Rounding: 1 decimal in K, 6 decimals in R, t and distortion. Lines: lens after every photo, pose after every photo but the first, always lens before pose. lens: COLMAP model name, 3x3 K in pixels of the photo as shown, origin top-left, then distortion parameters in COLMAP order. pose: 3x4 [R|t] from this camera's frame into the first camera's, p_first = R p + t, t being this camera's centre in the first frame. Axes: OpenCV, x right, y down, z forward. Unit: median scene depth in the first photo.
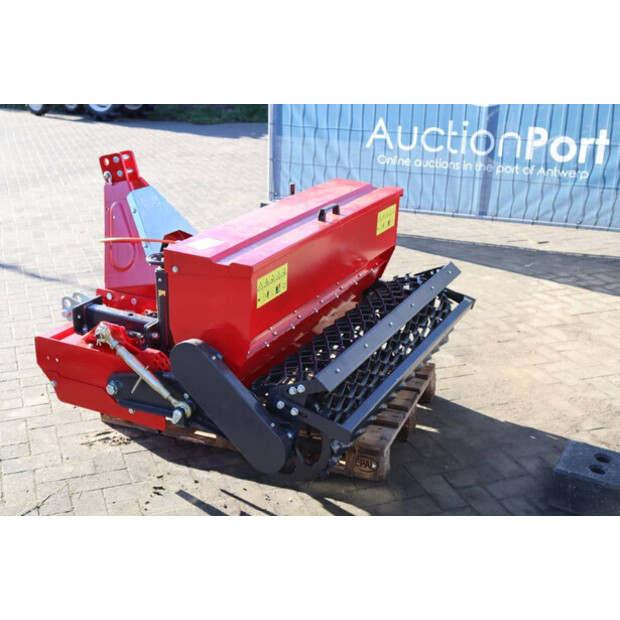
lens RADIAL K [[865.9, 0, 304.8], [0, 865.9, 312.0], [0, 0, 1]] dist [0.077915, 0.000000]
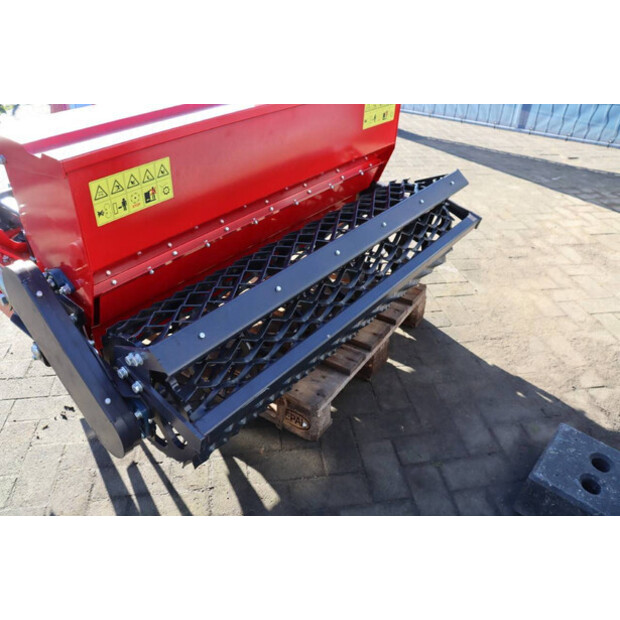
lens RADIAL K [[513.9, 0, 307.6], [0, 513.9, 312.1], [0, 0, 1]] dist [-0.151875, 0.114581]
pose [[0.977027, 0.117361, -0.177892, 0.127969], [-0.071497, 0.966839, 0.245176, -0.033010], [0.200767, -0.226825, 0.953018, 0.476612]]
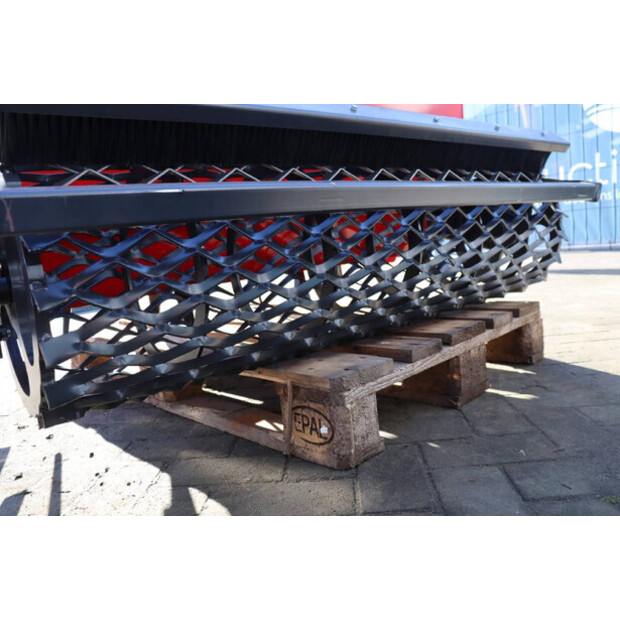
lens RADIAL K [[513.9, 0, 307.9], [0, 513.9, 313.3], [0, 0, 1]] dist [-0.151875, 0.114581]
pose [[0.907226, -0.047193, -0.417988, 0.149312], [-0.039986, 0.979511, -0.197380, 0.142250], [0.418739, 0.195782, 0.886751, 0.634036]]
